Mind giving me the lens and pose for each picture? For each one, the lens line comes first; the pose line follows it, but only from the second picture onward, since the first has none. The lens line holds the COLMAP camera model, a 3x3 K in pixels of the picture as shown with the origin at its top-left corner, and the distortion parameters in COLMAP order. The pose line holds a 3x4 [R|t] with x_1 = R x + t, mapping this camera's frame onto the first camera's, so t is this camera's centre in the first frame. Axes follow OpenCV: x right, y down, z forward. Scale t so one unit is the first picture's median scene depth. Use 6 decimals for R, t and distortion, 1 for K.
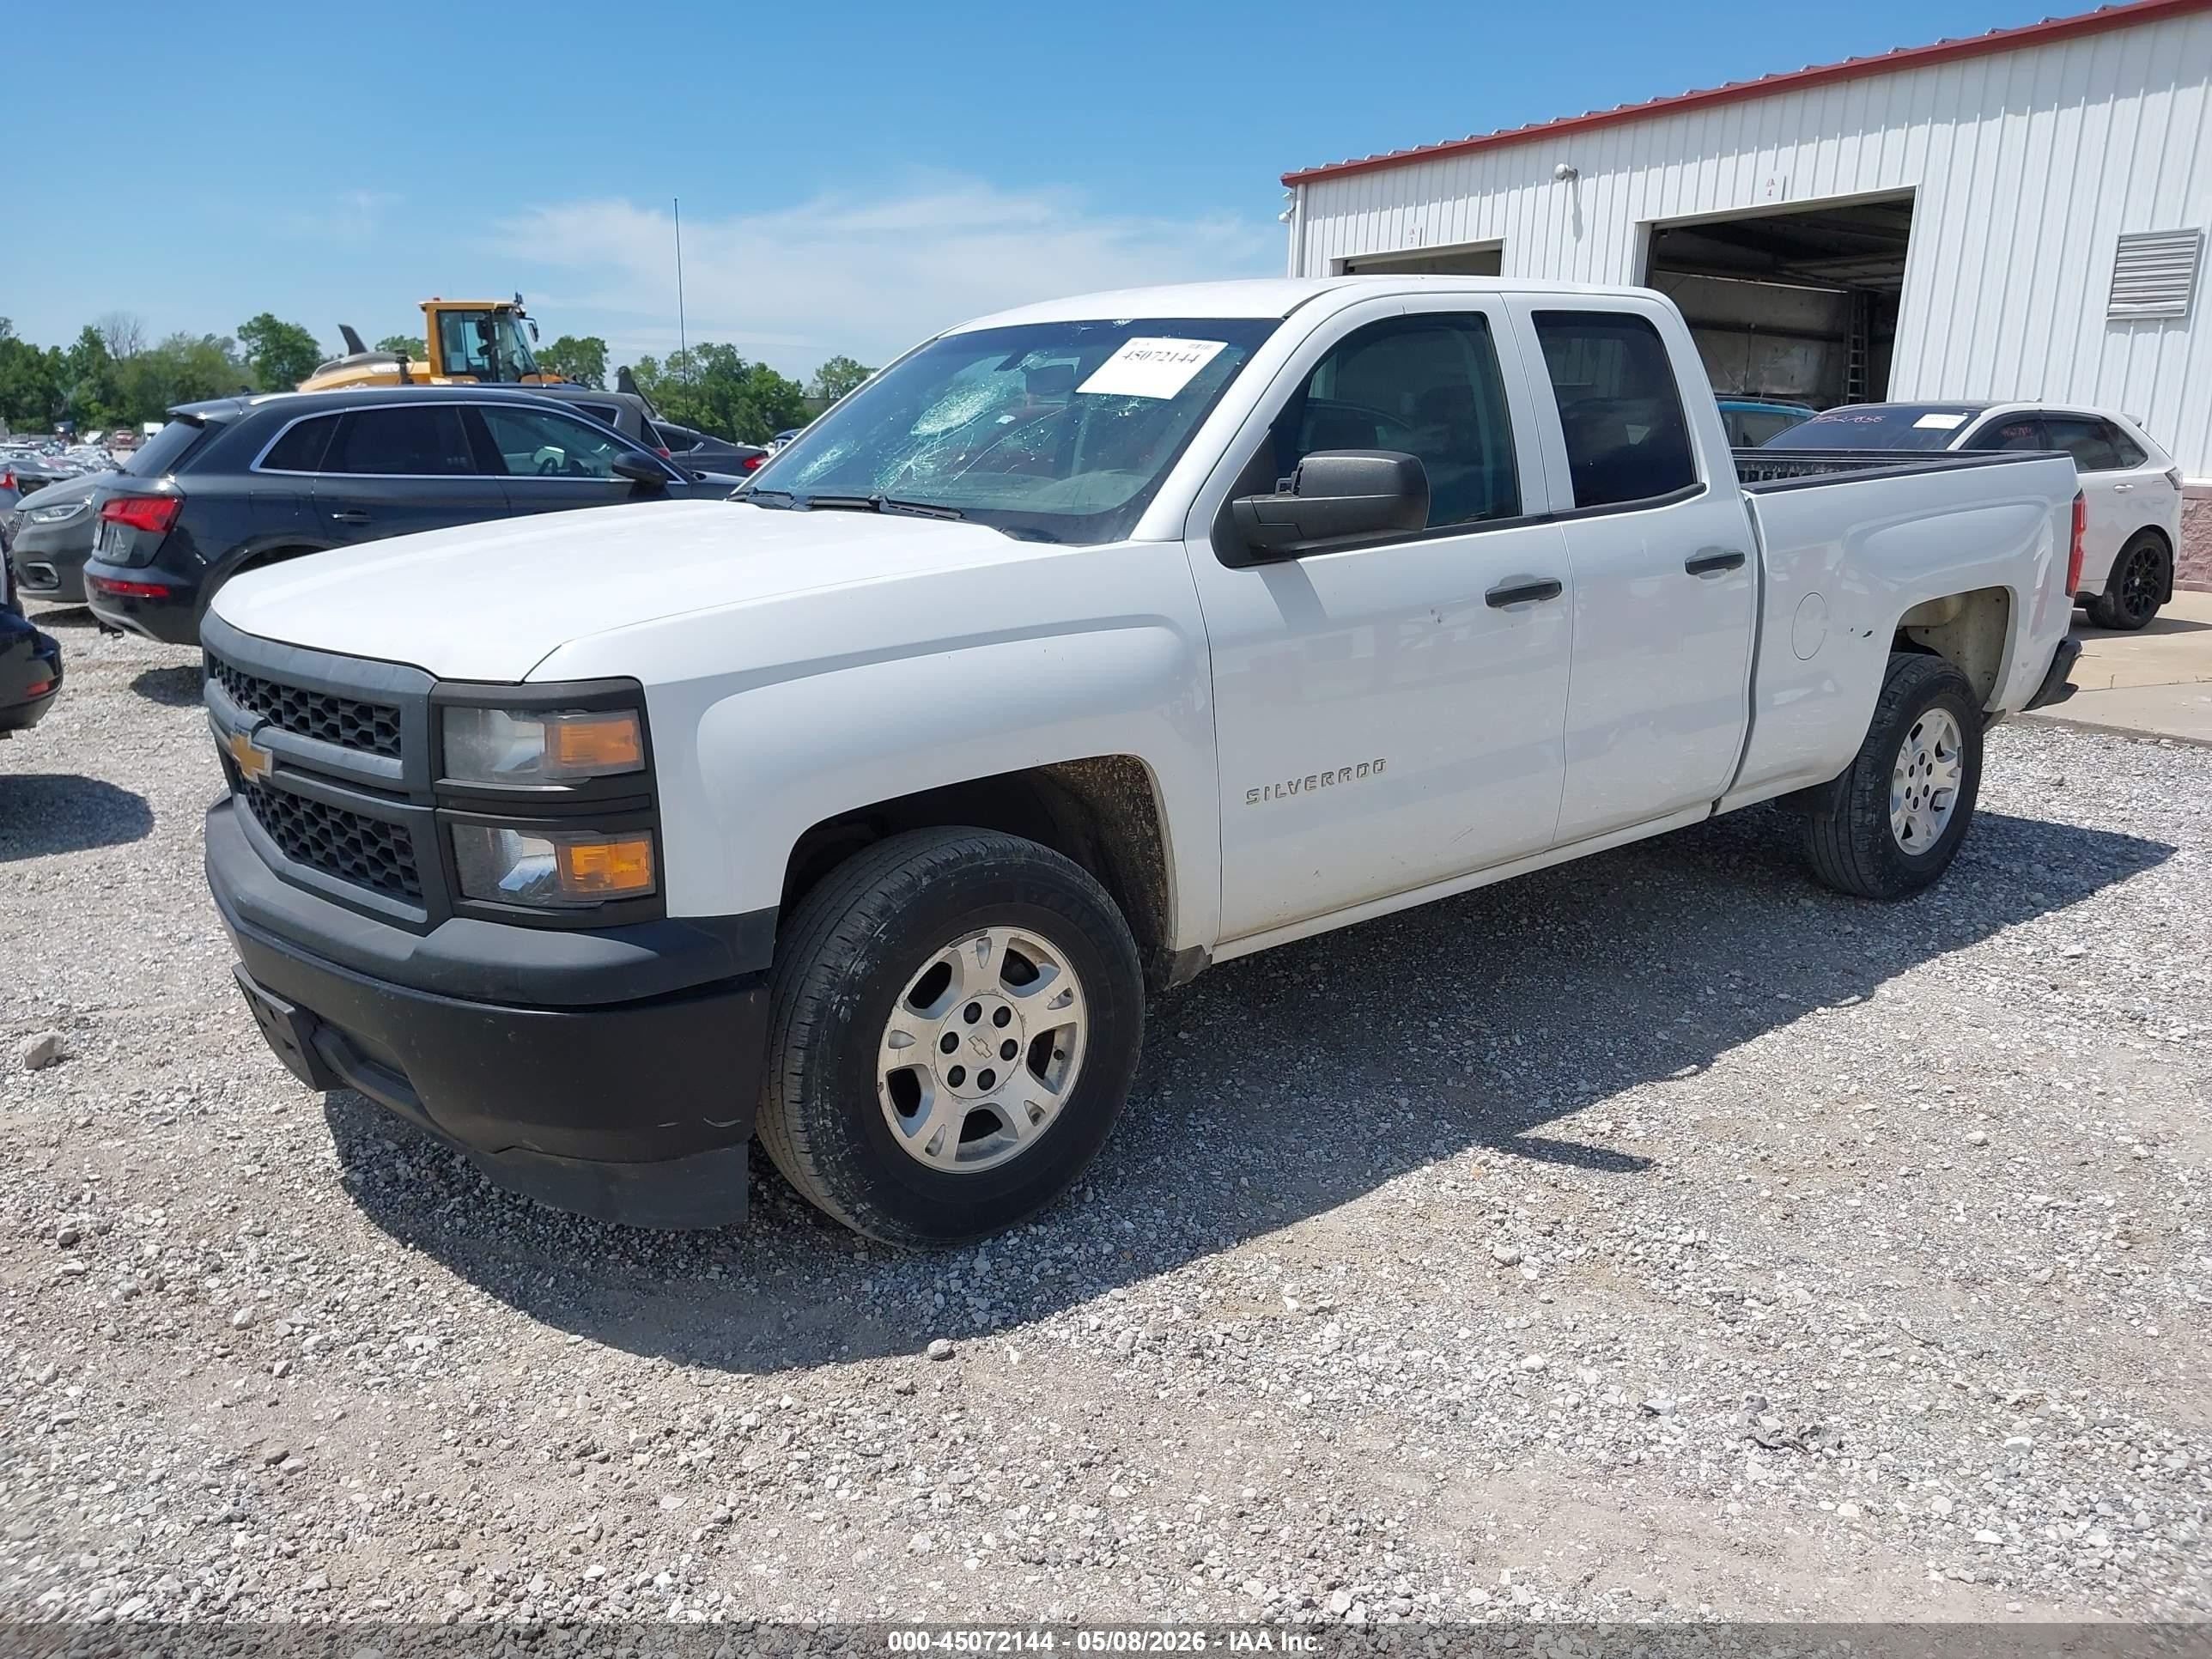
lens RADIAL K [[1745.0, 0, 1096.5], [0, 1745.0, 822.6], [0, 0, 1]] dist [0.040338, -0.049632]
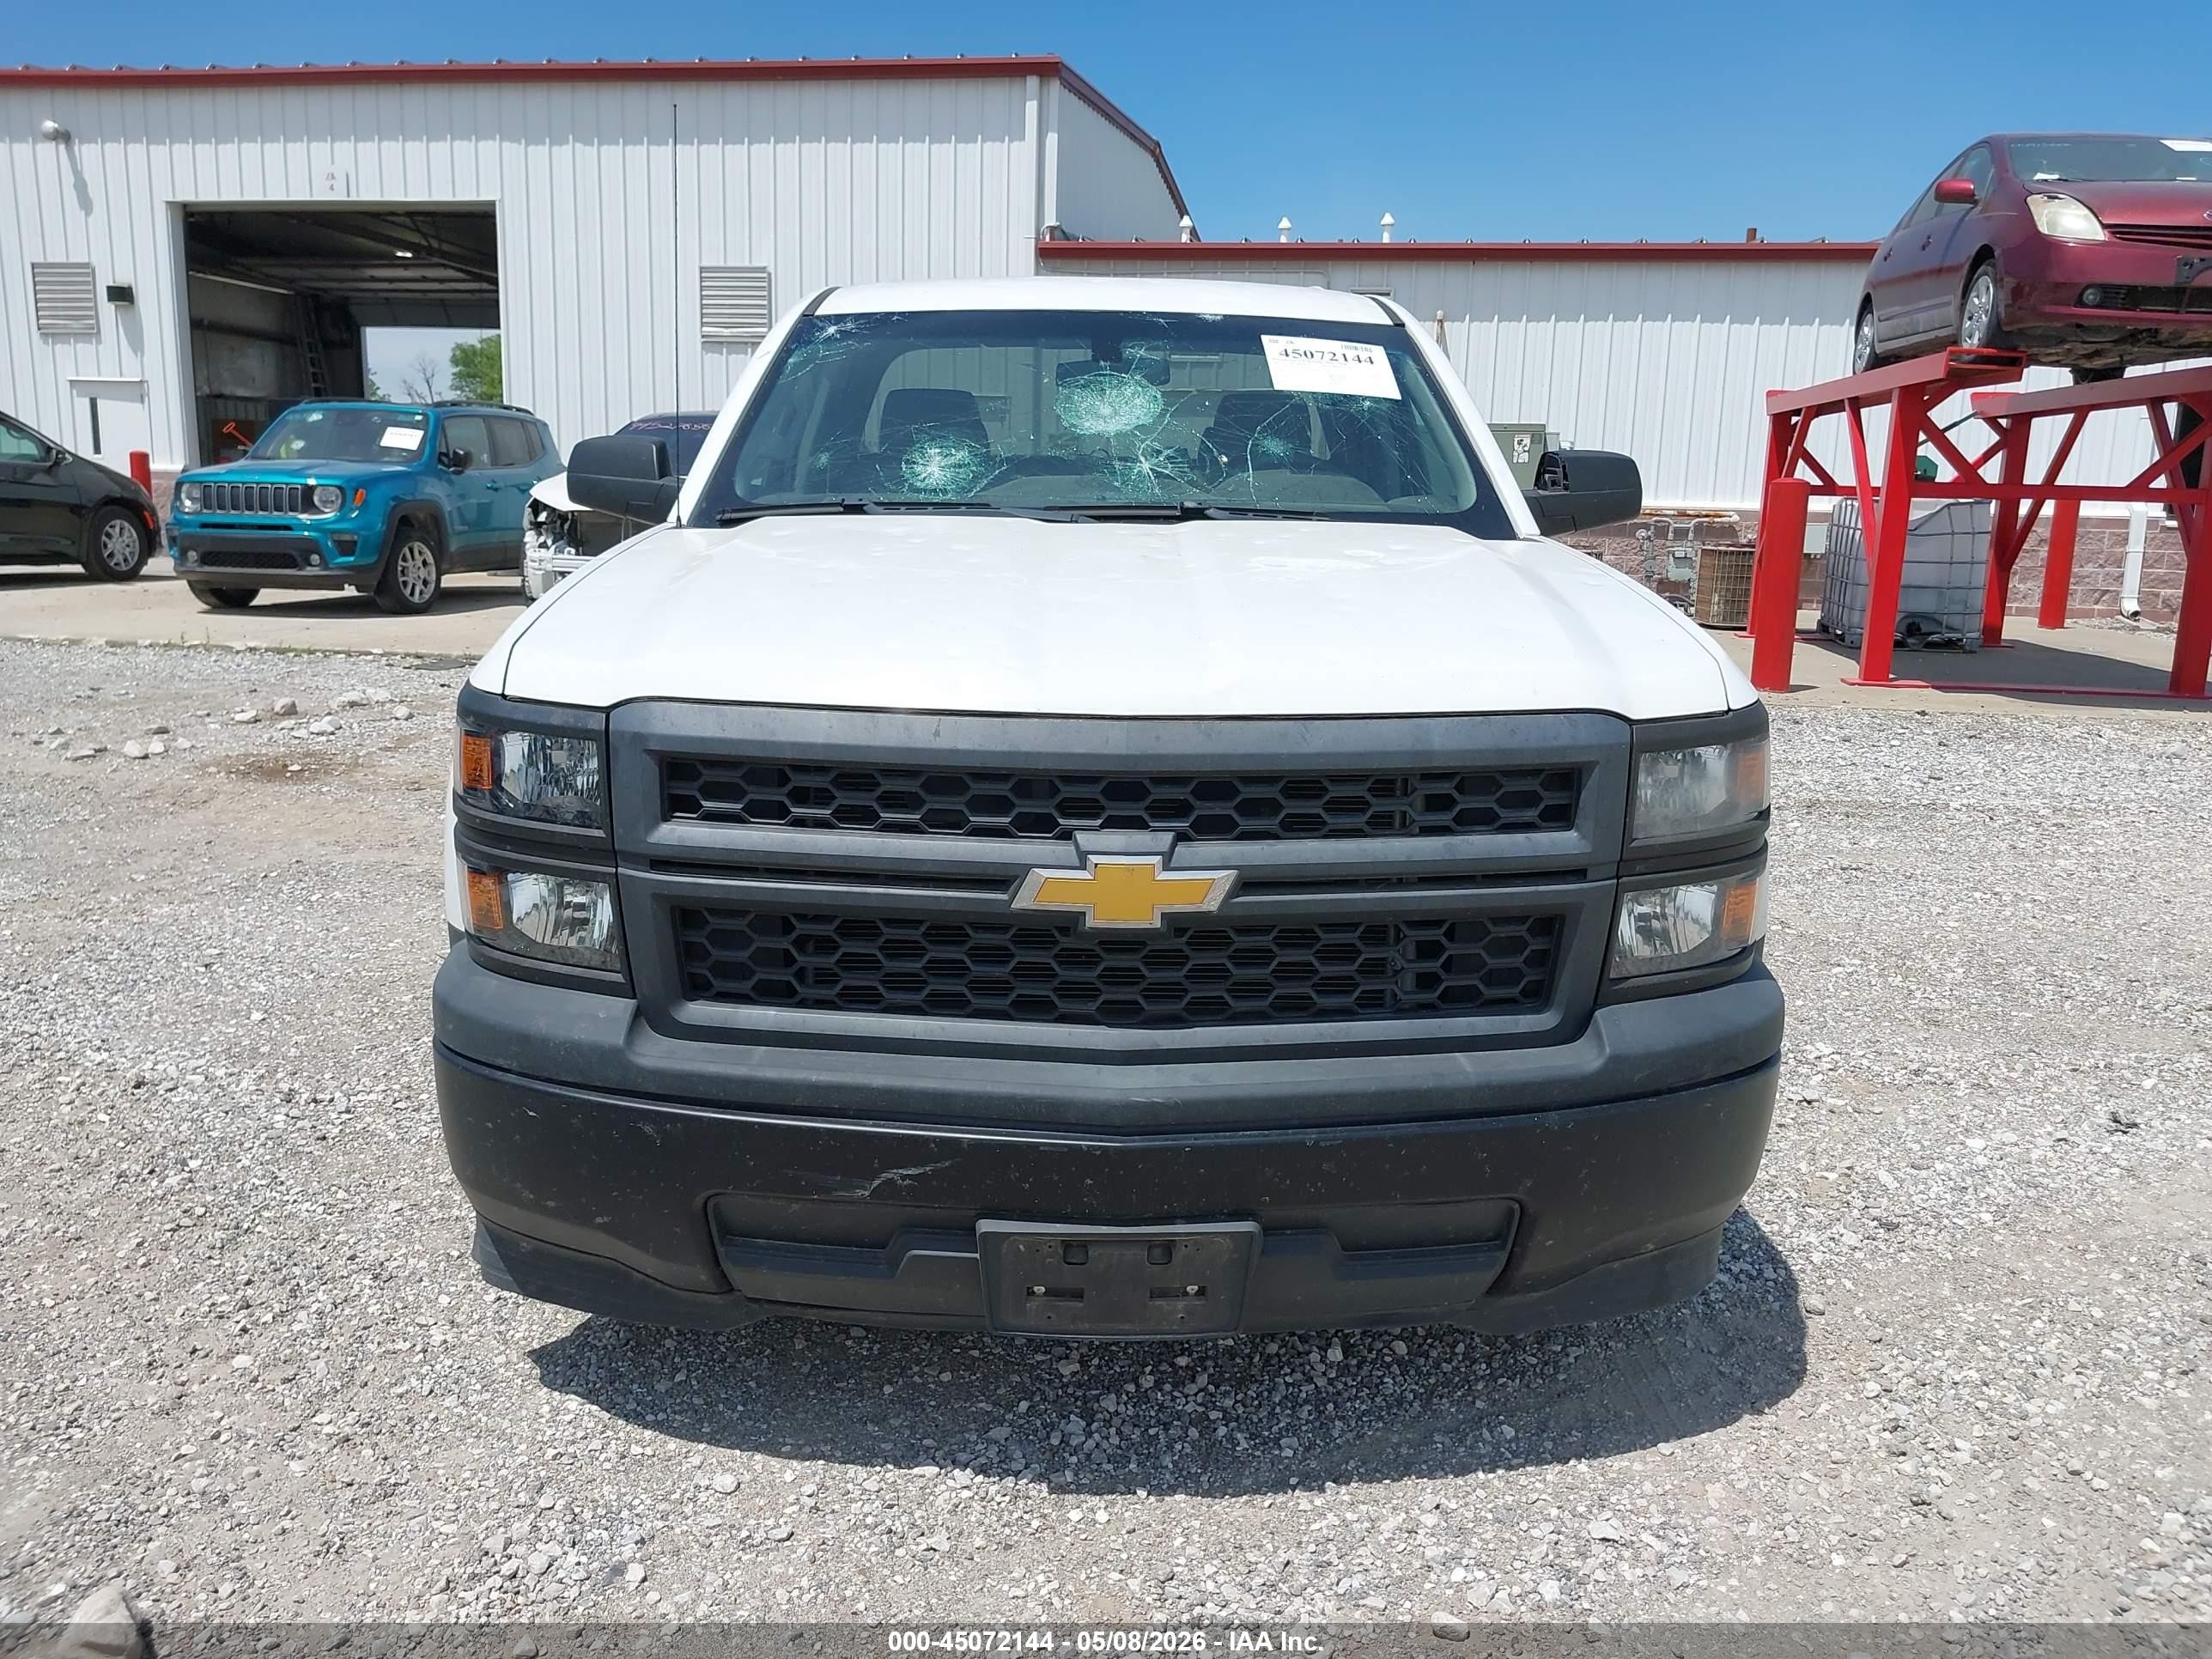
lens RADIAL K [[1745.0, 0, 1108.1], [0, 1745.0, 837.7], [0, 0, 1]] dist [0.040338, -0.049632]
pose [[0.612482, -0.168562, 0.772303, -0.169752], [0.164872, 0.982754, 0.083742, -0.019896], [-0.773099, 0.076040, 0.629710, 0.097206]]
